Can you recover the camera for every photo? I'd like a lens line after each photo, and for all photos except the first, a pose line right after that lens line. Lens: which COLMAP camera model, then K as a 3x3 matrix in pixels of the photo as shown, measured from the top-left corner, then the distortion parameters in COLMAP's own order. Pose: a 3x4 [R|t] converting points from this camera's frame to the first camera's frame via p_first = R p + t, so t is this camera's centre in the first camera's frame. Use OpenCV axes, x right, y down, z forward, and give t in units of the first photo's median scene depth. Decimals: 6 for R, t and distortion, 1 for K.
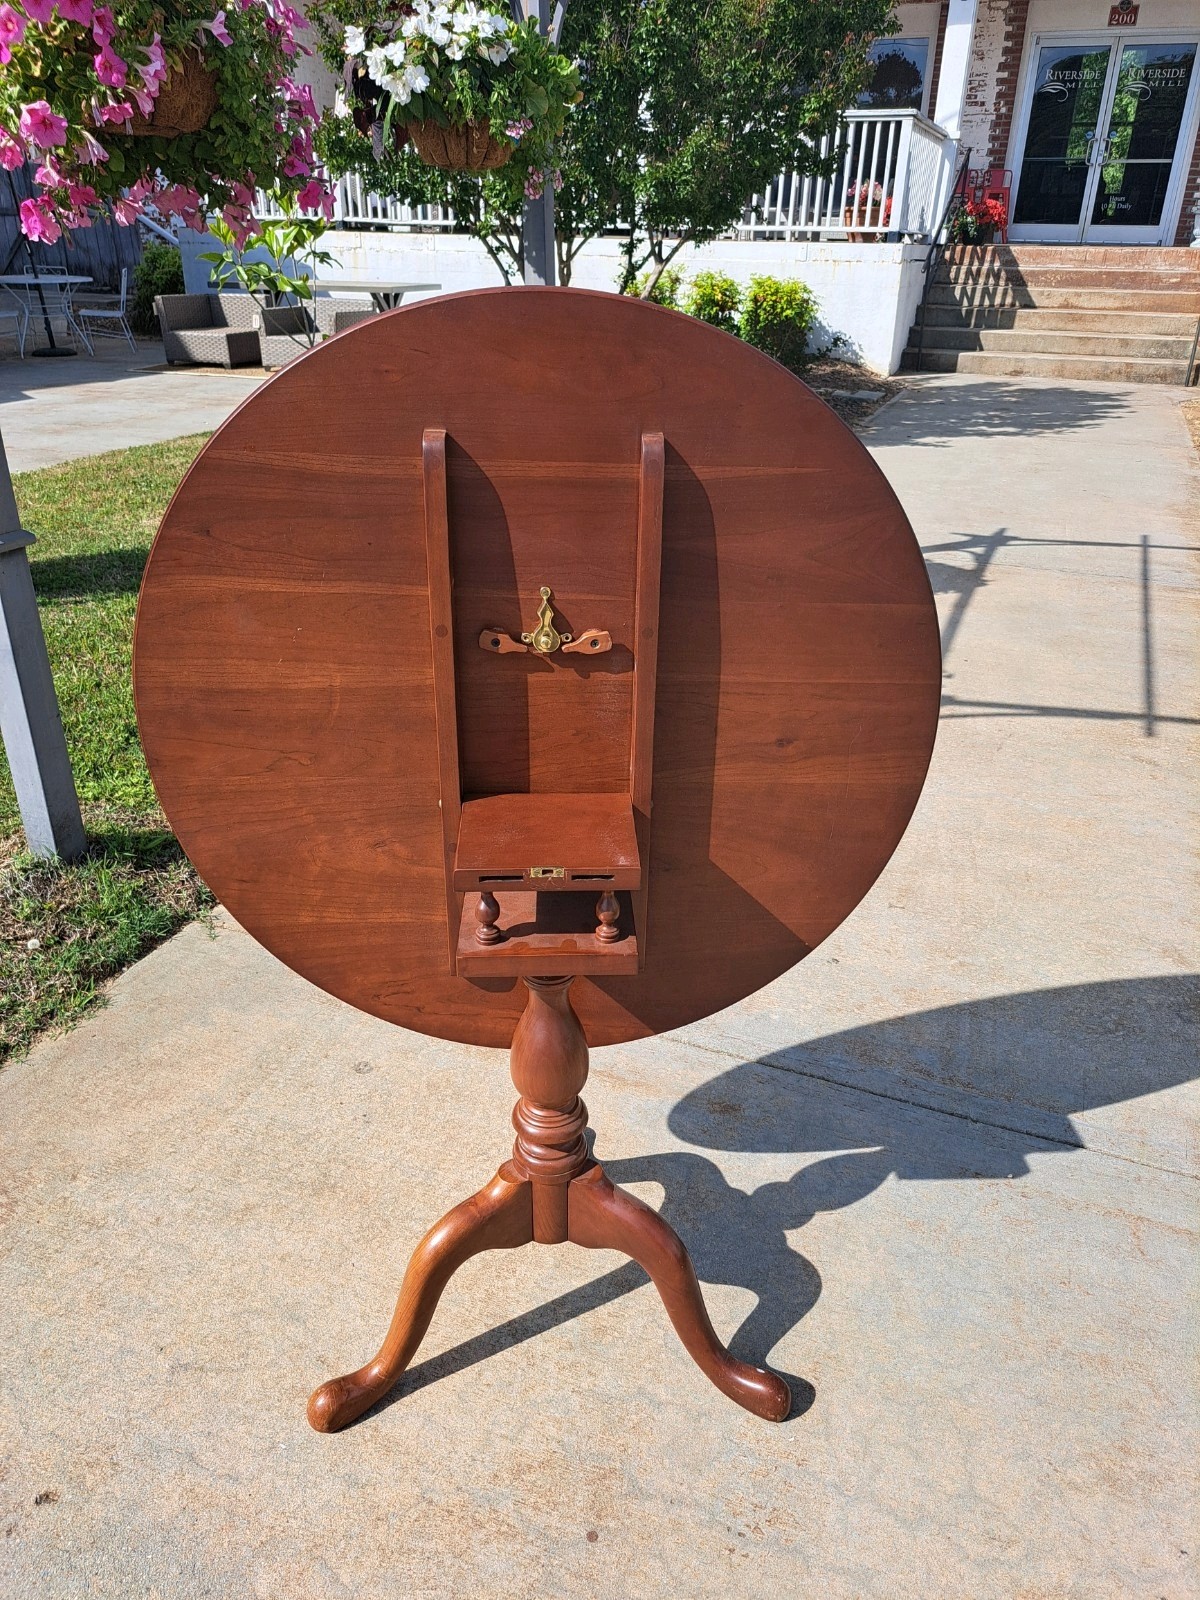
lens RADIAL K [[1141.4, 0, 633.1], [0, 1141.4, 820.9], [0, 0, 1]] dist [0.039786, -0.040254]
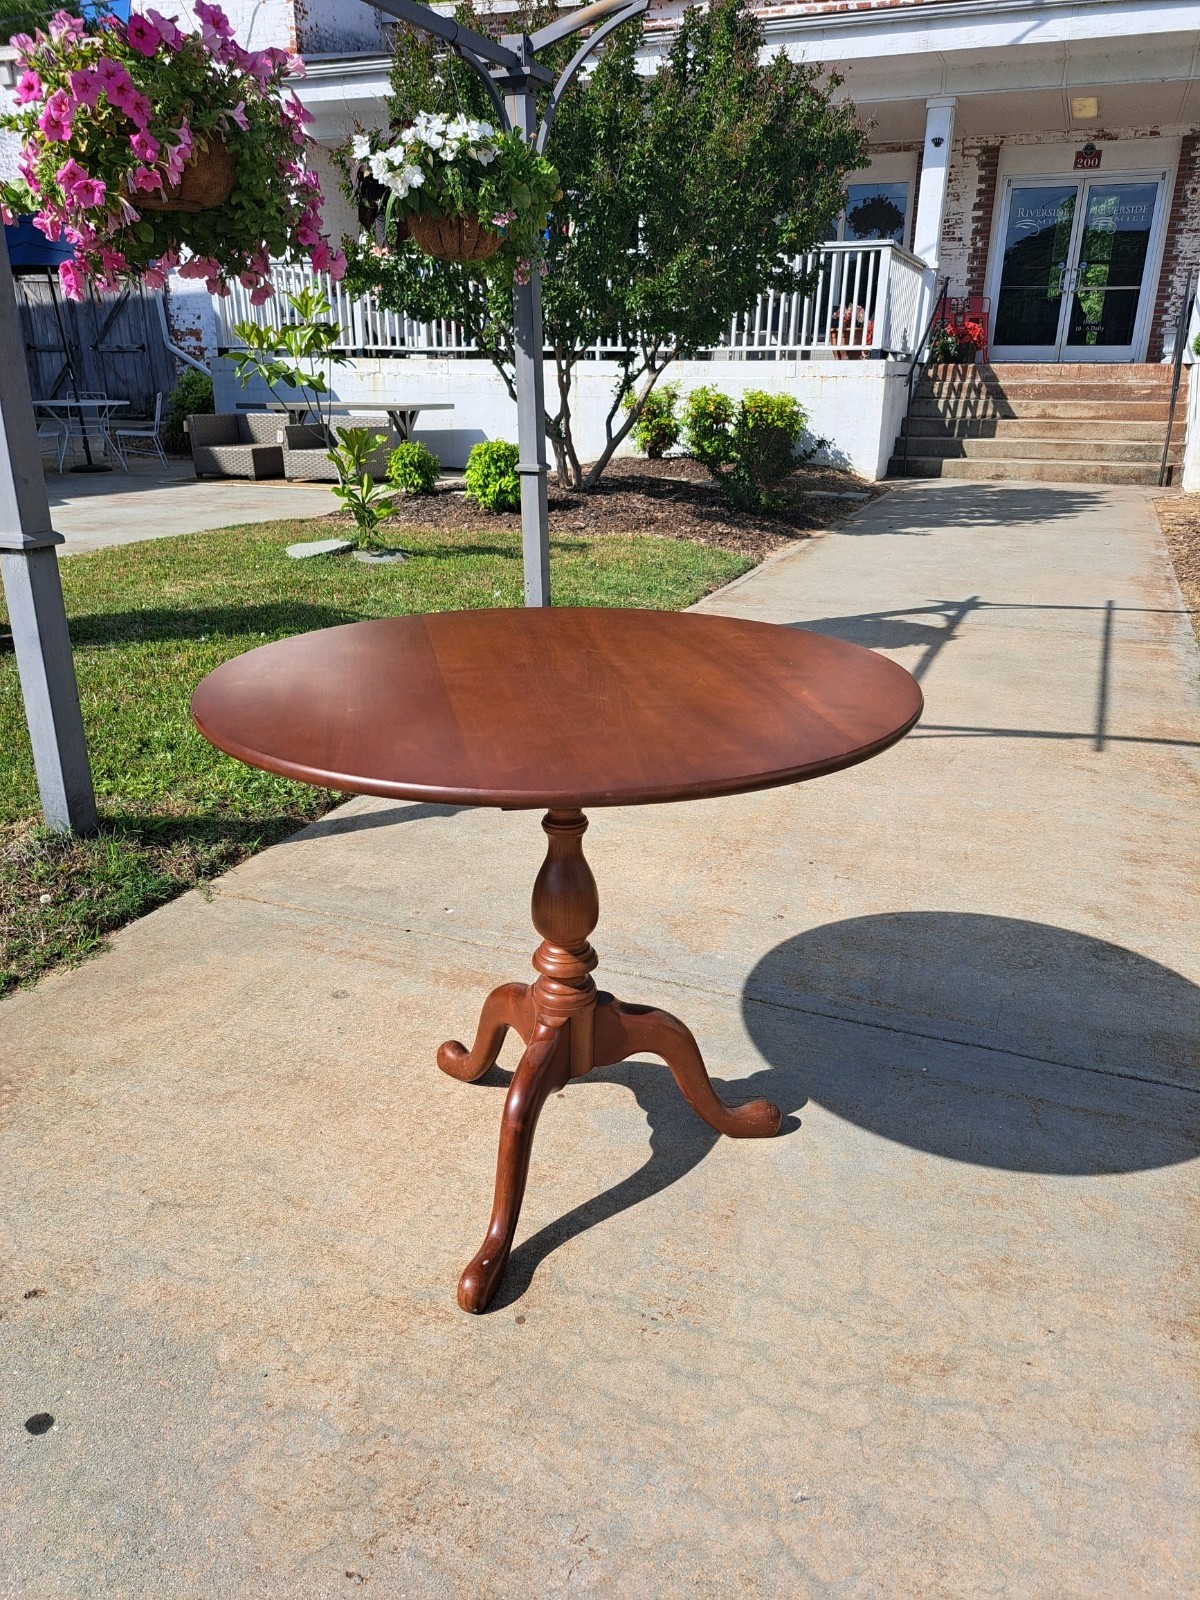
lens RADIAL K [[1141.4, 0, 635.2], [0, 1141.4, 821.8], [0, 0, 1]] dist [0.039786, -0.040254]
pose [[0.999916, -0.006283, -0.011365, 0.039955], [0.005095, 0.994802, -0.101700, 0.110560], [0.011945, 0.101633, 0.994750, -0.068183]]
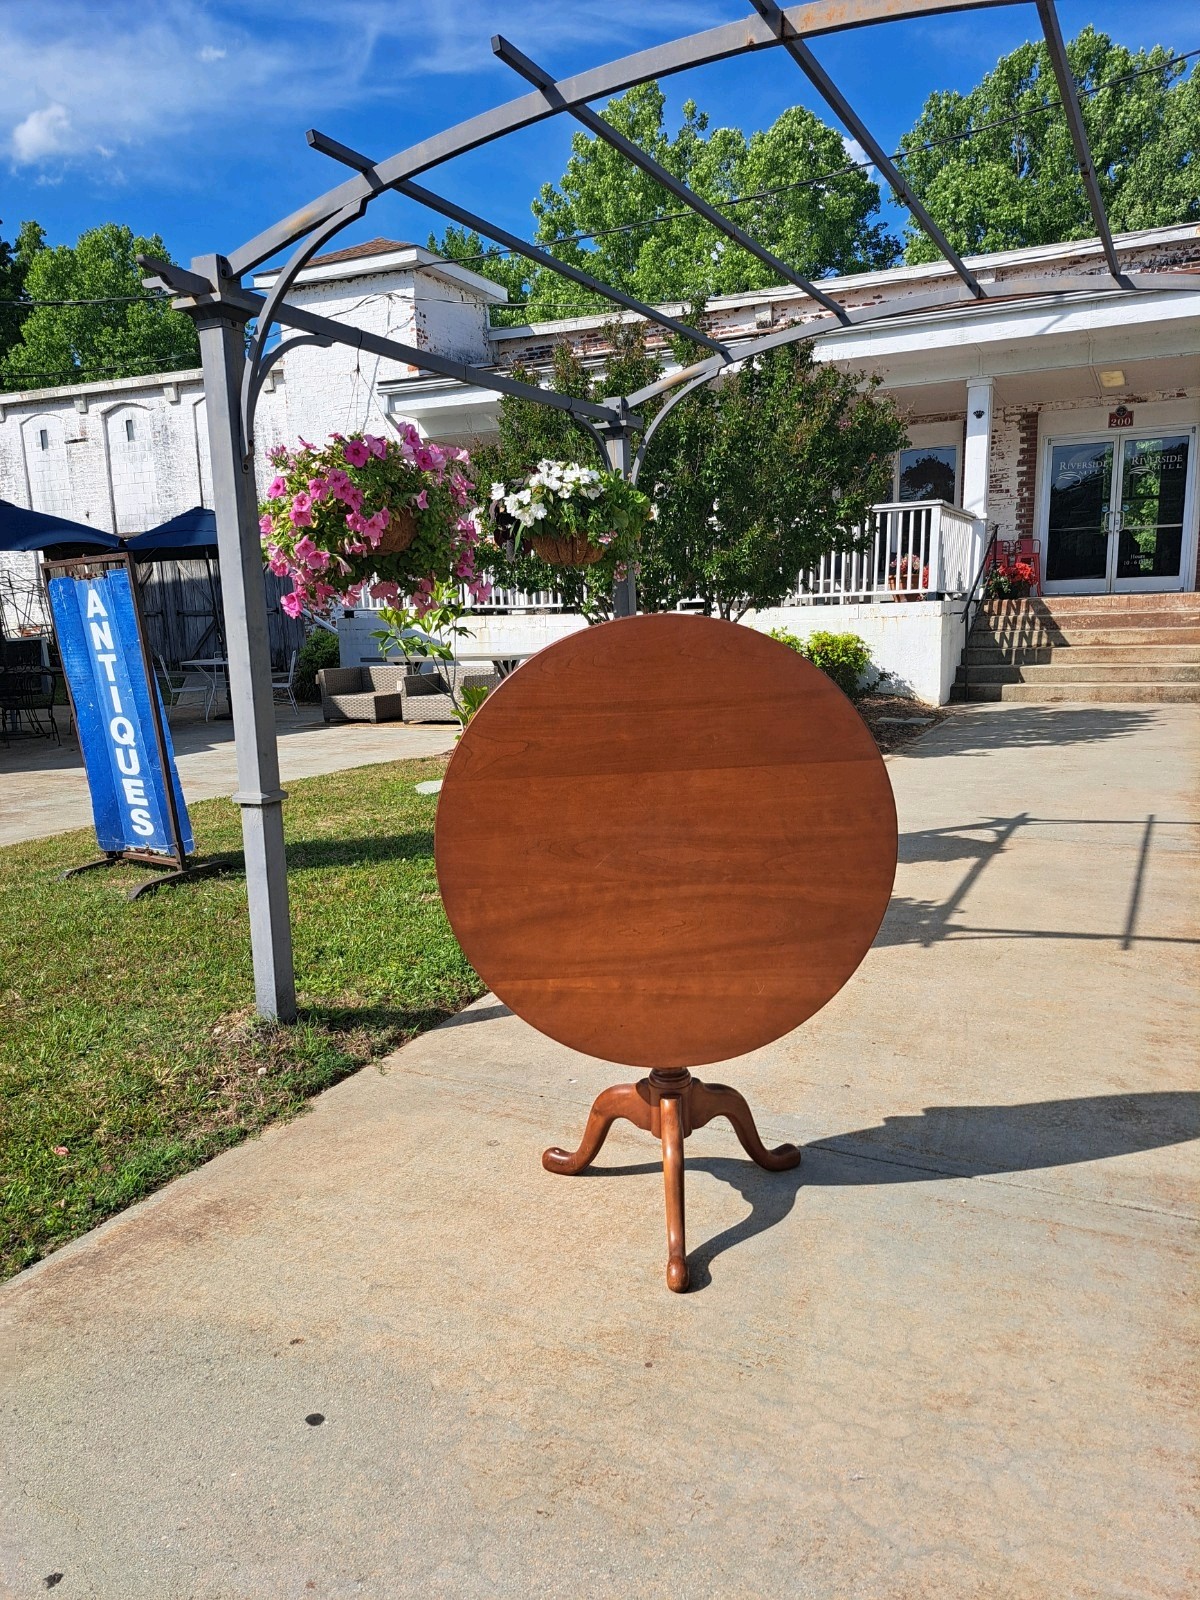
lens RADIAL K [[1141.4, 0, 615.9], [0, 1141.4, 815.6], [0, 0, 1]] dist [0.039786, -0.040254]
pose [[0.994811, -0.030160, -0.097166, 0.039236], [0.000649, 0.956913, -0.290373, 0.160742], [0.101737, 0.288803, 0.951968, -0.281574]]
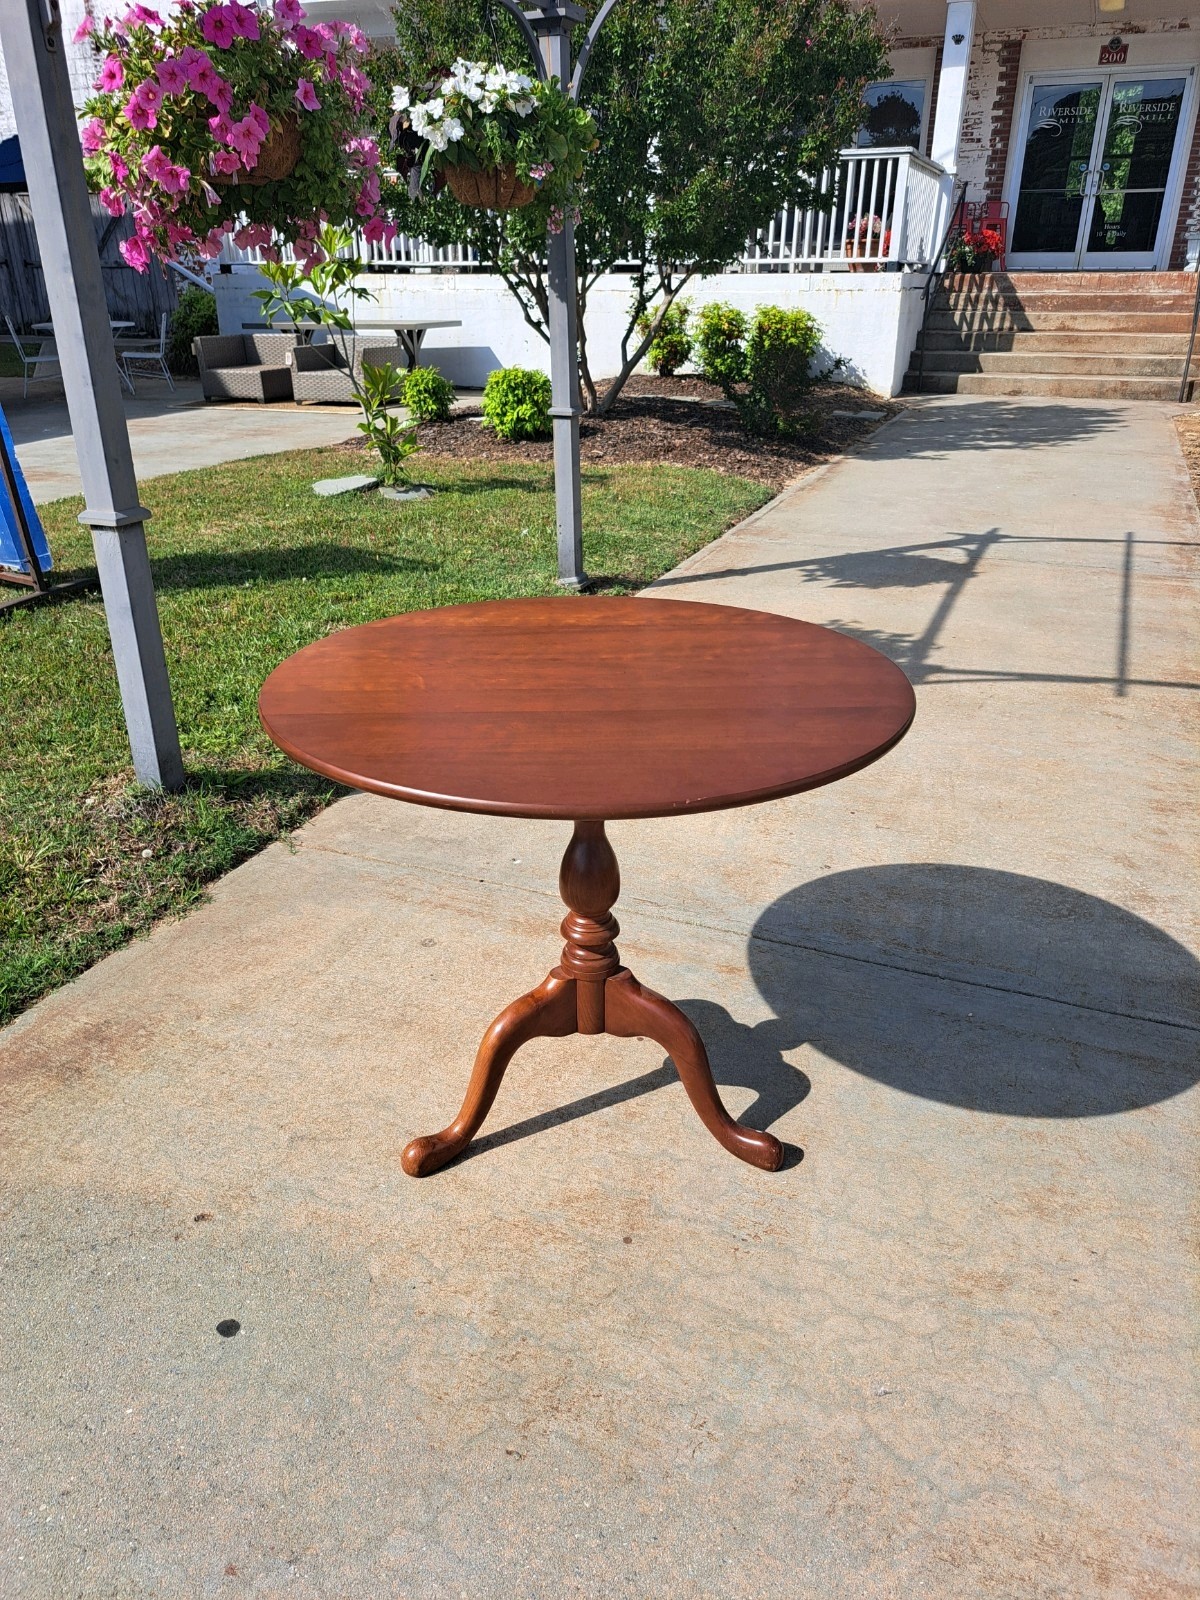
lens RADIAL K [[1141.4, 0, 617.1], [0, 1141.4, 814.4], [0, 0, 1]] dist [0.039786, -0.040254]
pose [[0.999592, -0.008980, -0.027106, -0.003465], [0.008075, 0.999413, -0.033305, 0.082271], [0.027389, 0.033073, 0.999078, -0.127083]]
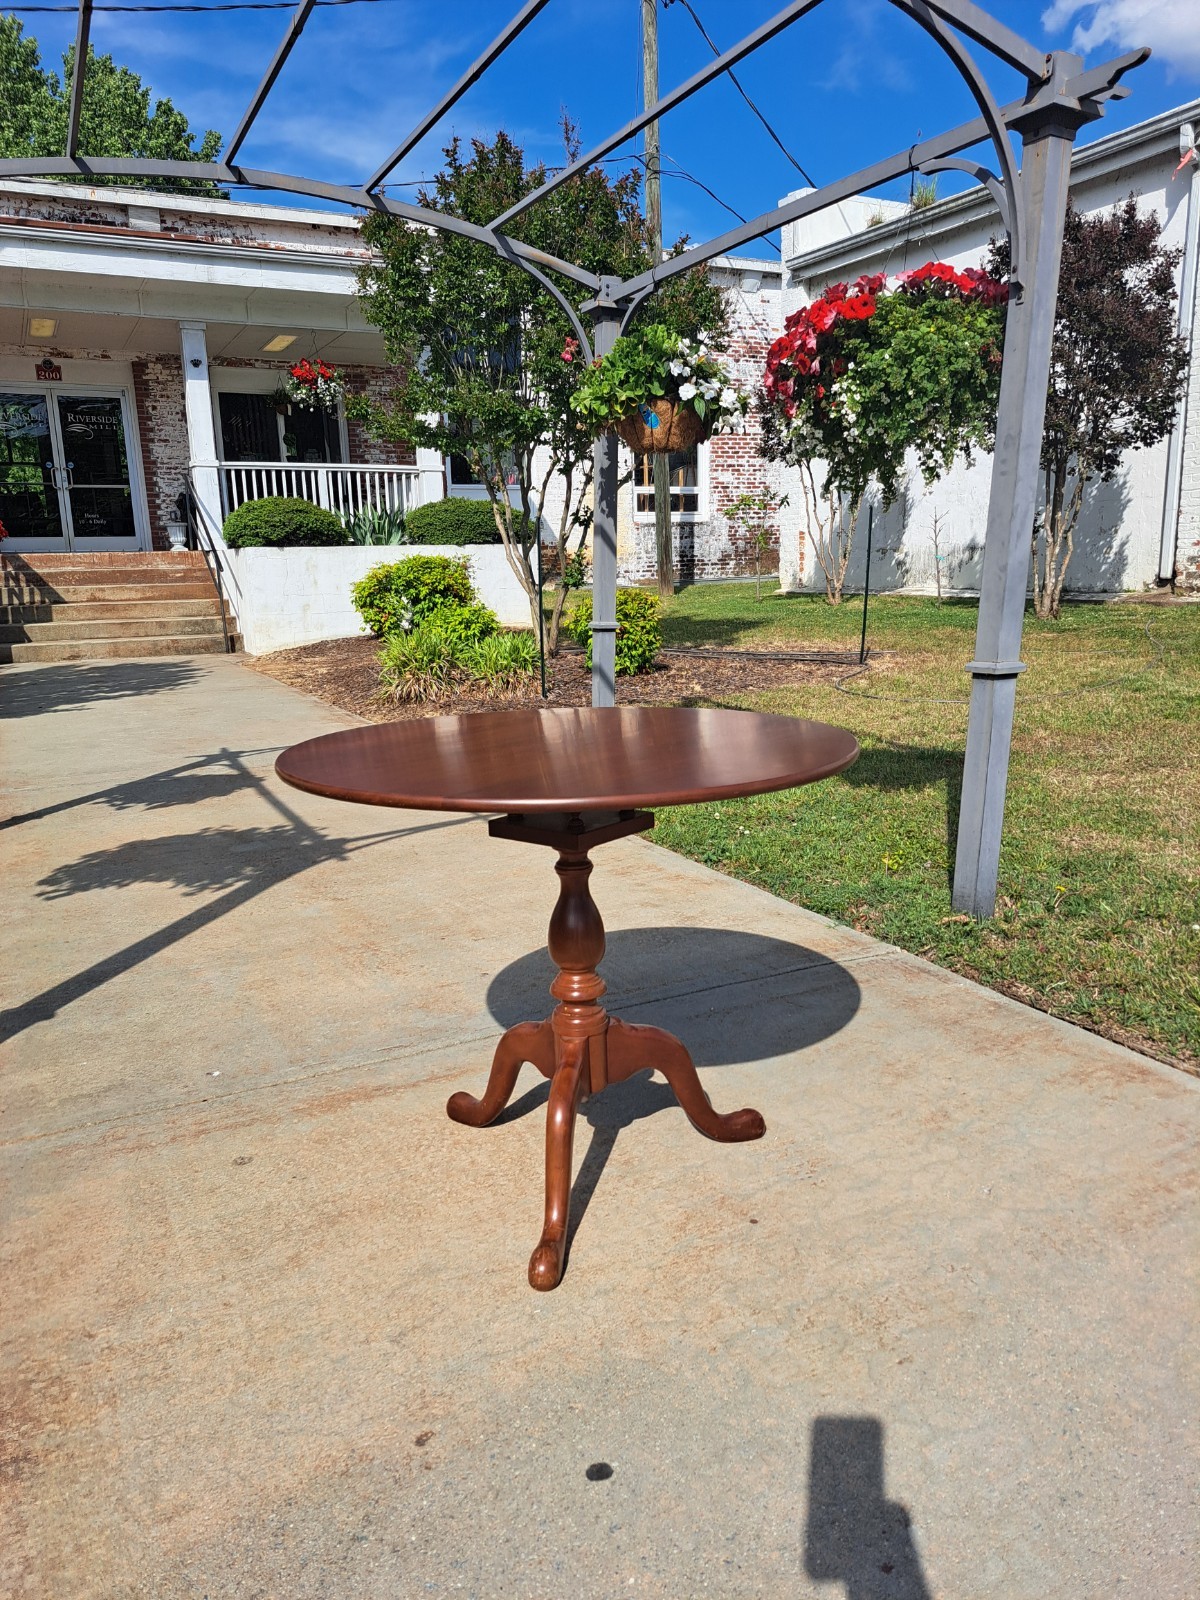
lens RADIAL K [[1141.4, 0, 598.7], [0, 1141.4, 798.7], [0, 0, 1]] dist [0.039786, -0.040254]
pose [[0.672493, -0.179925, 0.717900, -0.469062], [0.365126, 0.924394, -0.110354, 0.099108], [-0.643767, 0.336337, 0.687344, -0.007289]]
